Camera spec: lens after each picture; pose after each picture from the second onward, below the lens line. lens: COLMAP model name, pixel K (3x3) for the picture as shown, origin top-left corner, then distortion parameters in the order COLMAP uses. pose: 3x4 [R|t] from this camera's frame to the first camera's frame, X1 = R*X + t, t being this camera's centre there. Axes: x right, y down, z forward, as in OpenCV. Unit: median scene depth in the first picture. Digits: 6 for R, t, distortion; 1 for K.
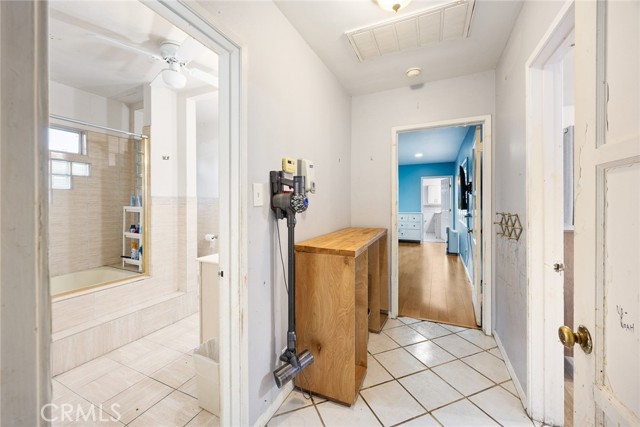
lens RADIAL K [[251.0, 0, 319.1], [0, 251.0, 210.5], [0, 0, 1]] dist [-0.000890, -0.000048]
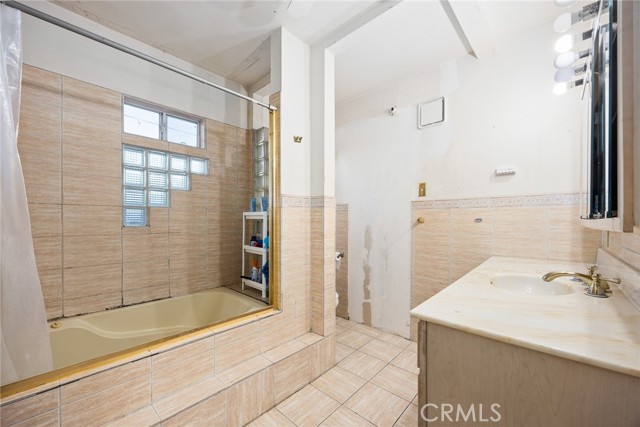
lens RADIAL K [[253.8, 0, 320.1], [0, 253.8, 227.5], [0, 0, 1]] dist [-0.000591, -0.000023]
pose [[0.950402, 0.004817, -0.310988, -0.318224], [-0.003026, 0.999976, 0.006241, 0.026369], [0.311010, -0.004990, 0.950393, 0.336915]]
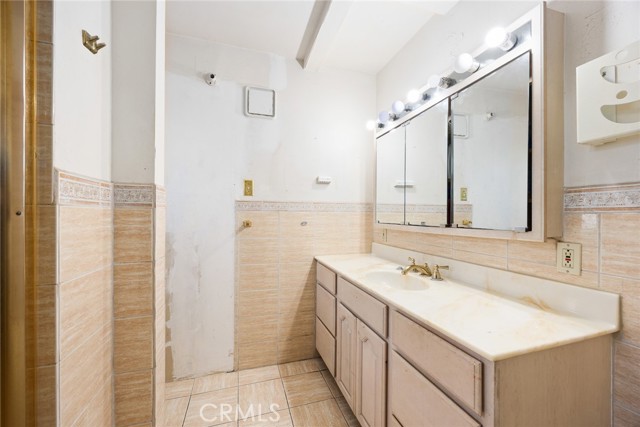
lens RADIAL K [[250.9, 0, 319.1], [0, 250.9, 219.8], [0, 0, 1]] dist [-0.000548, 0.000009]
pose [[0.740009, -0.011036, 0.672506, -0.581097], [0.011598, 0.999926, 0.003647, -0.004099], [-0.672497, 0.005101, 0.740082, 0.577695]]
